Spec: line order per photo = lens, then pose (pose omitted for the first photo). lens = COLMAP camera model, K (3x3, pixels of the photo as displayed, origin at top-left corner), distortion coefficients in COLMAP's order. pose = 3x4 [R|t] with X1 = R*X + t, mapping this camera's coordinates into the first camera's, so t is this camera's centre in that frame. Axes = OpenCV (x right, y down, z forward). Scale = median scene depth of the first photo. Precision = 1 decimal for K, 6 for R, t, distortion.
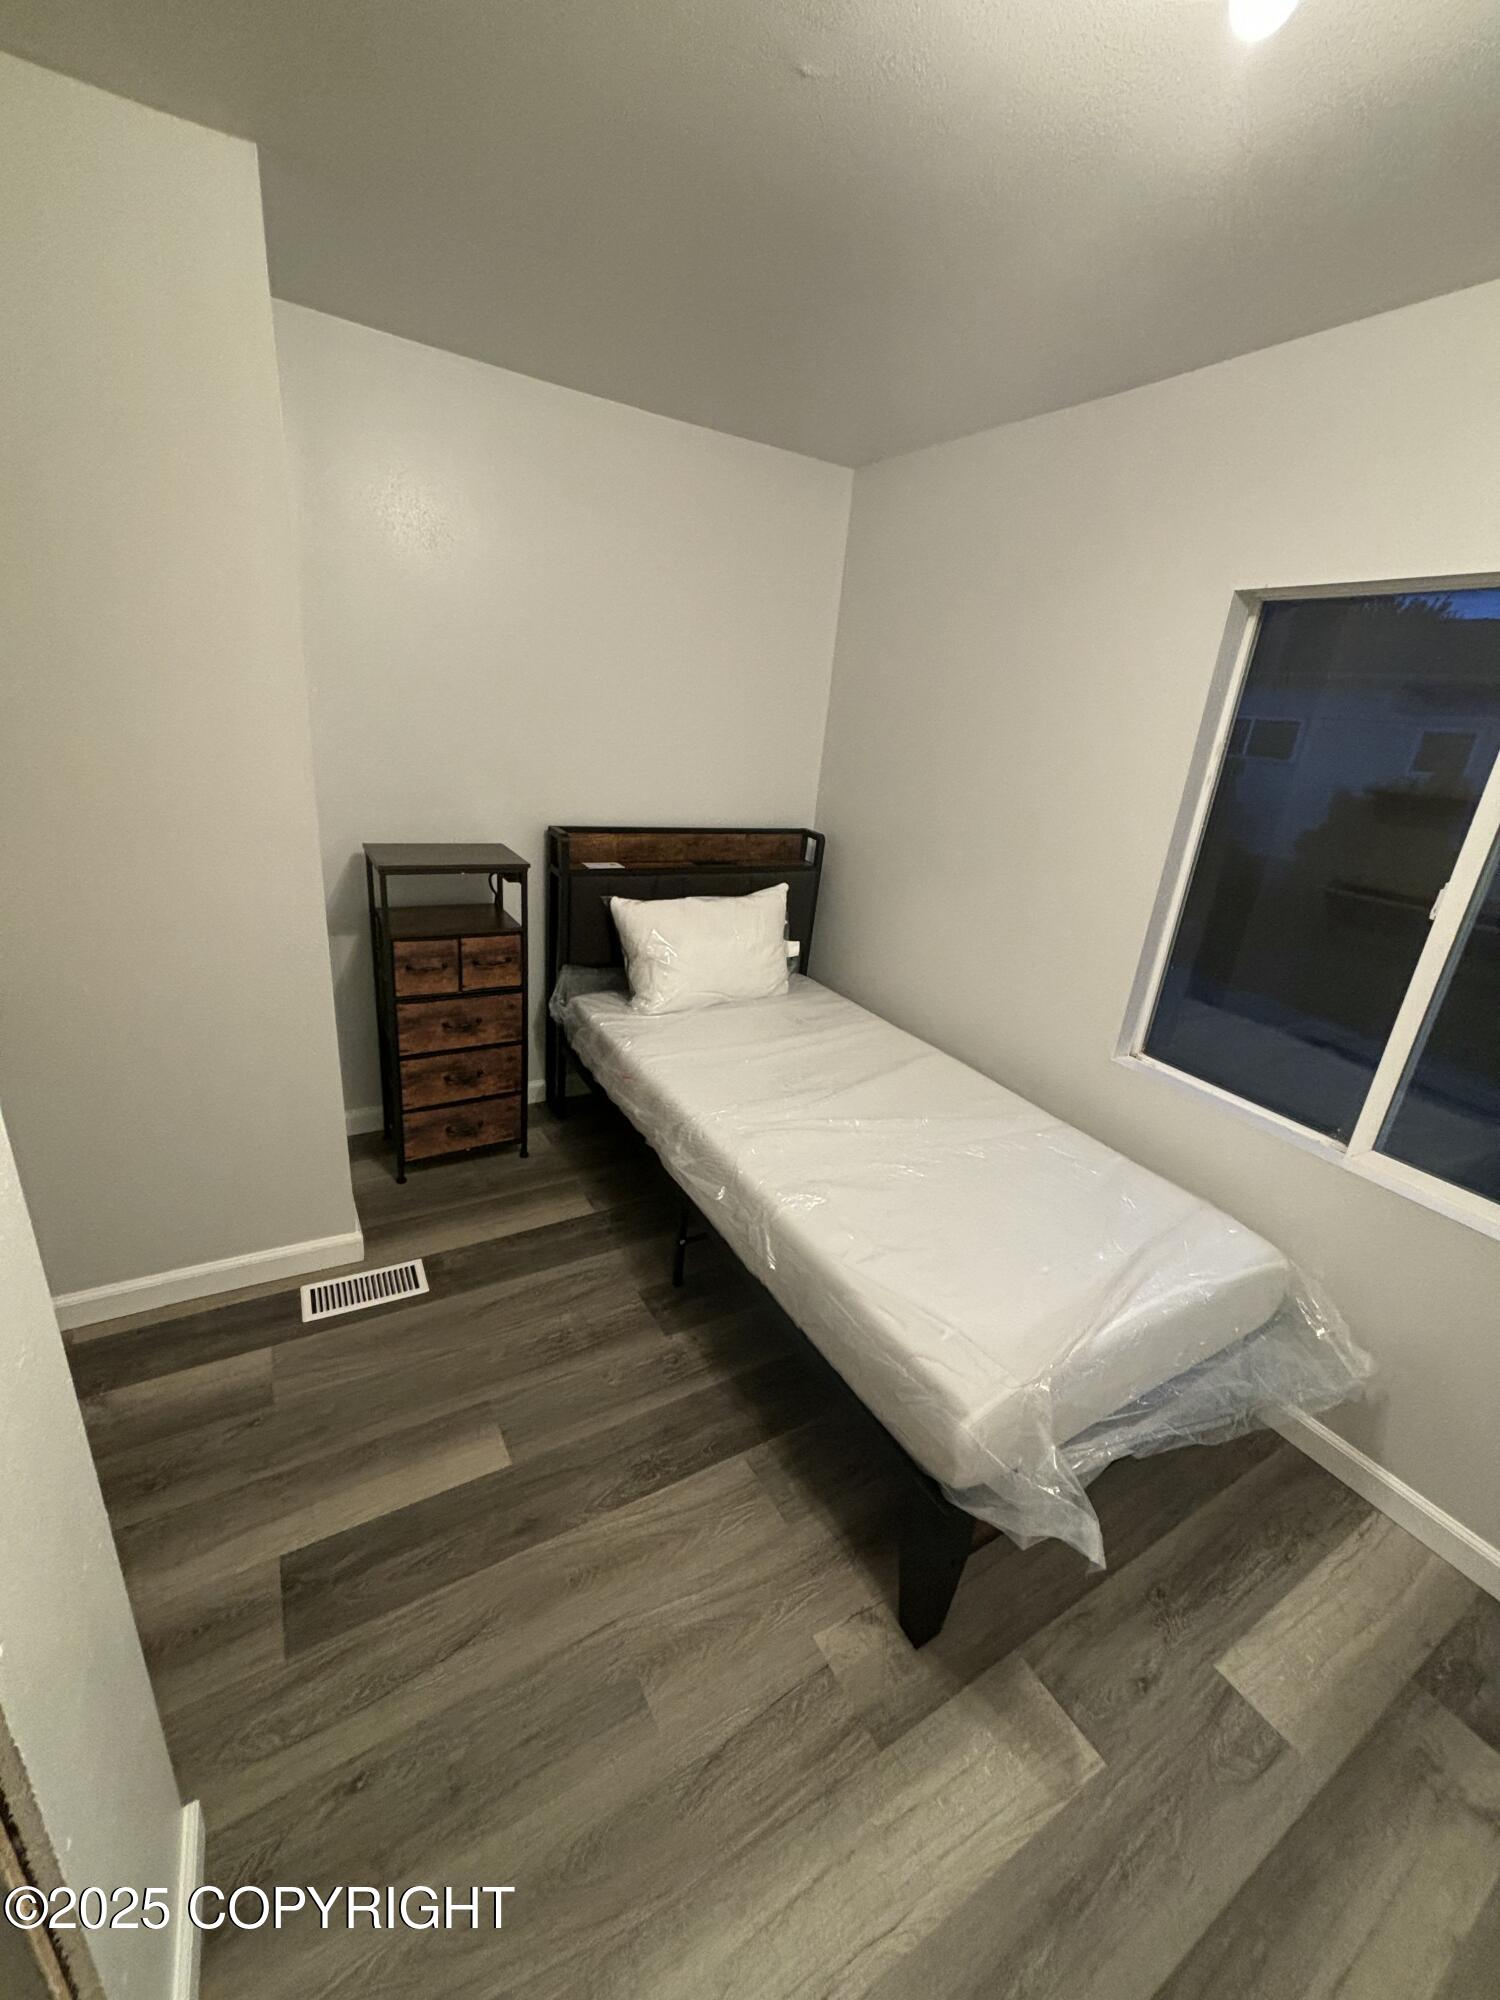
lens RADIAL K [[810.1, 0, 750.0], [0, 810.1, 1000.0], [0, 0, 1]] dist [0.008928, -0.000557]
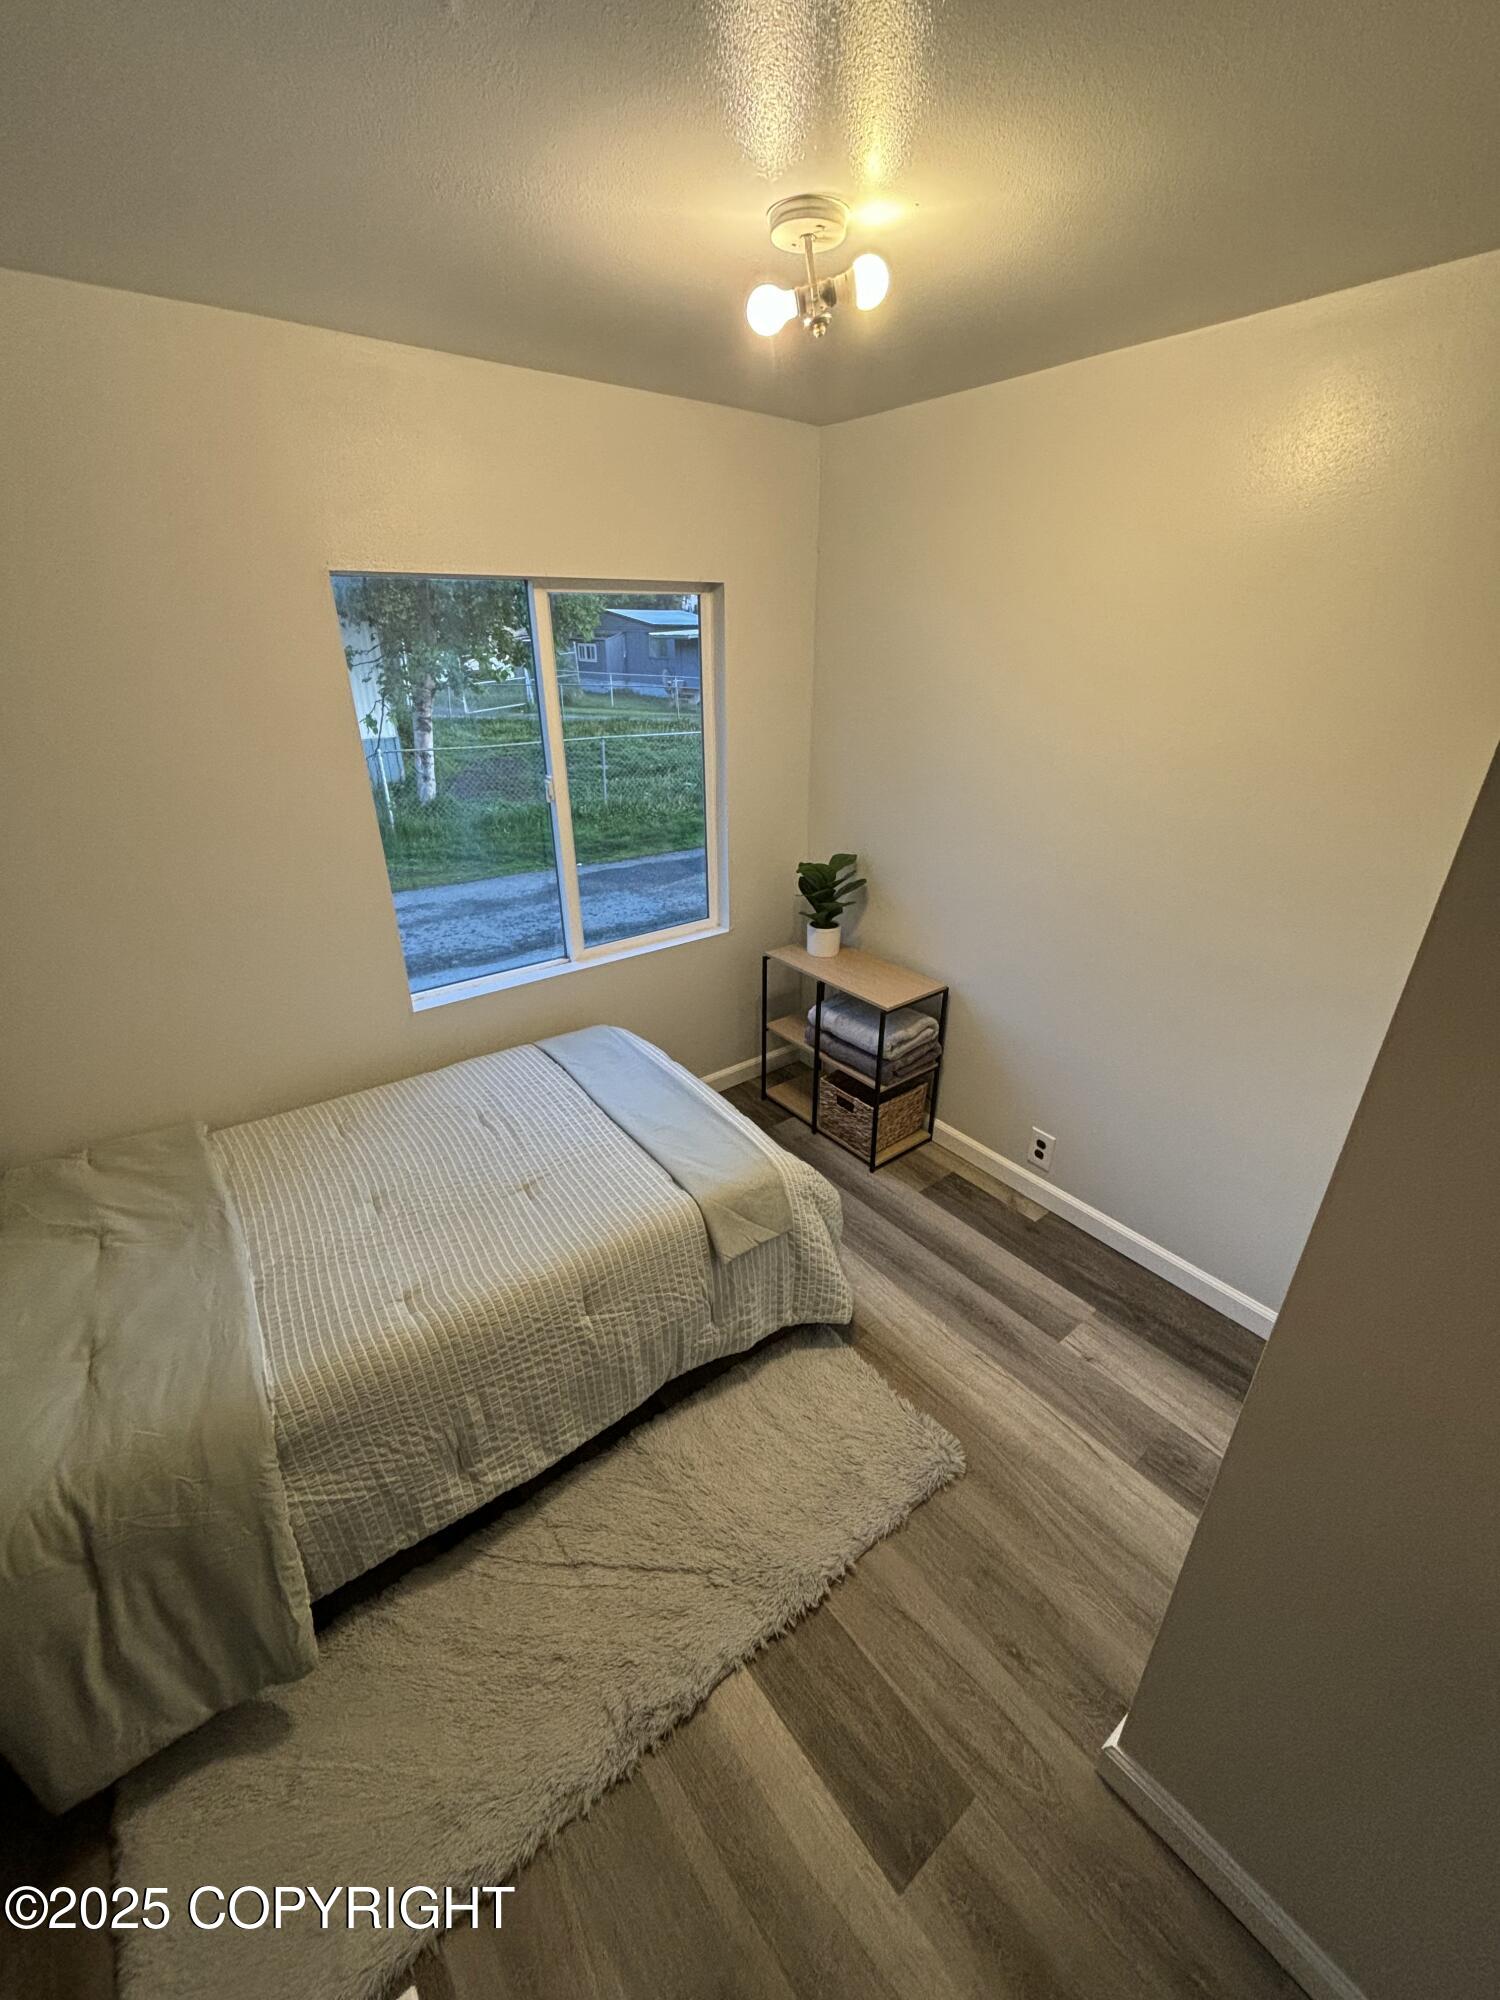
lens RADIAL K [[799.0, 0, 750.0], [0, 799.0, 1000.0], [0, 0, 1]] dist [0.000564, -0.000129]
pose [[-0.116692, -0.505140, 0.855112, -0.576966], [0.327617, 0.793223, 0.513288, -0.376988], [-0.937577, 0.340046, 0.072930, 0.552874]]
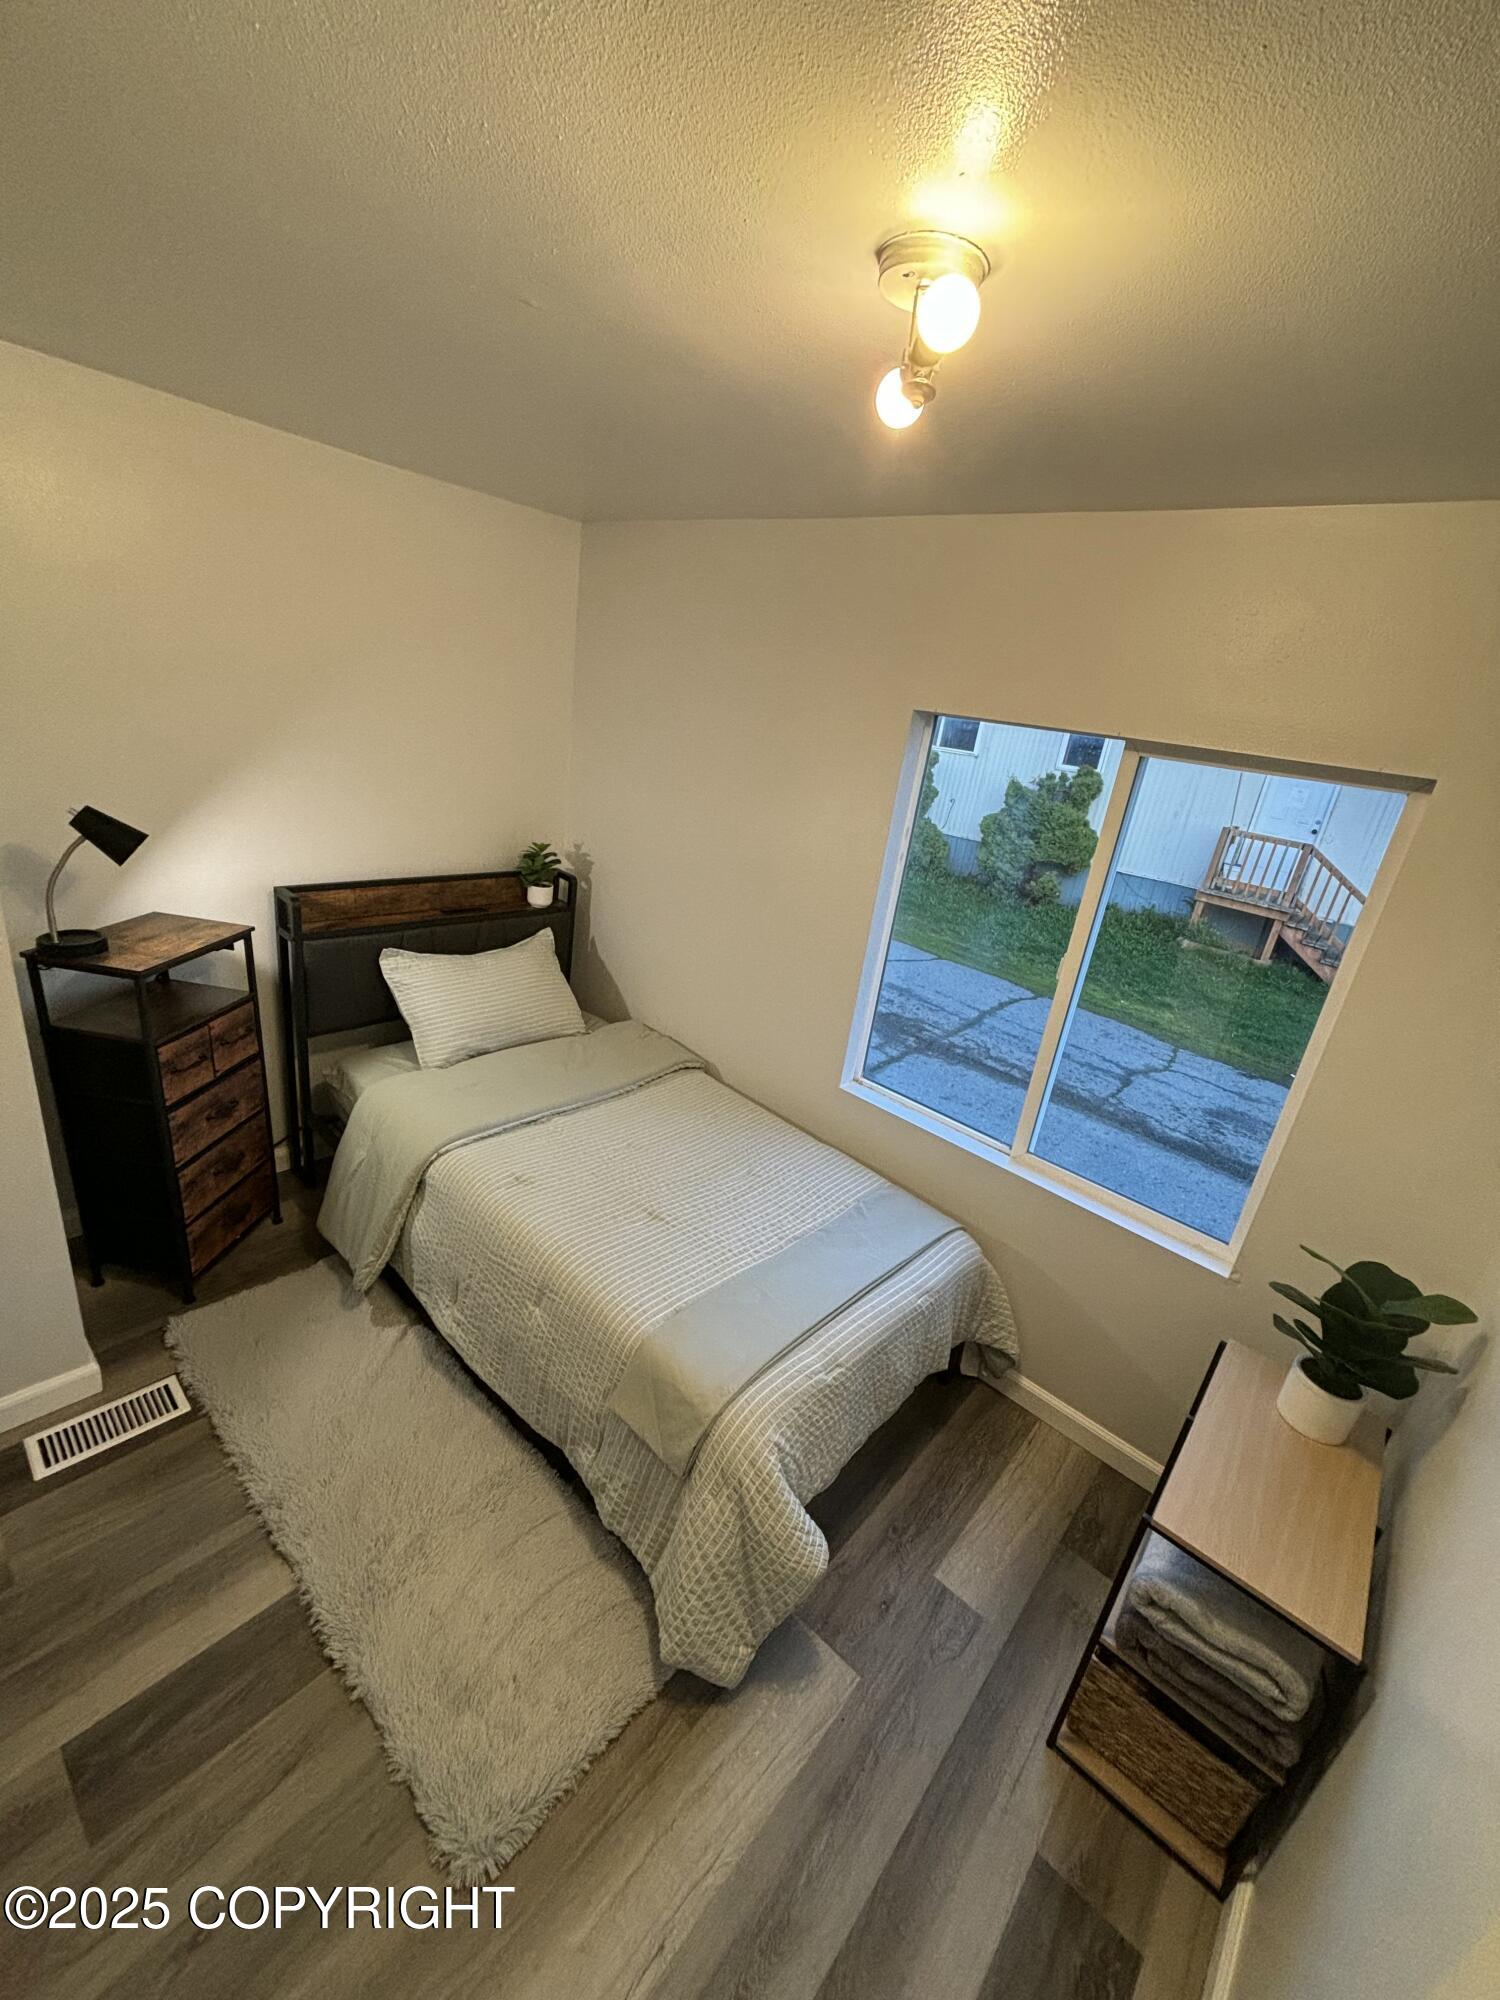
lens RADIAL K [[803.6, 0, 747.5], [0, 803.6, 1021.6], [0, 0, 1]] dist [0.019034, -0.000175]
pose [[0.953763, -0.082501, 0.289015, -0.014667], [0.062086, 0.994930, 0.079122, -0.134006], [-0.294077, -0.057520, 0.954049, -0.073867]]
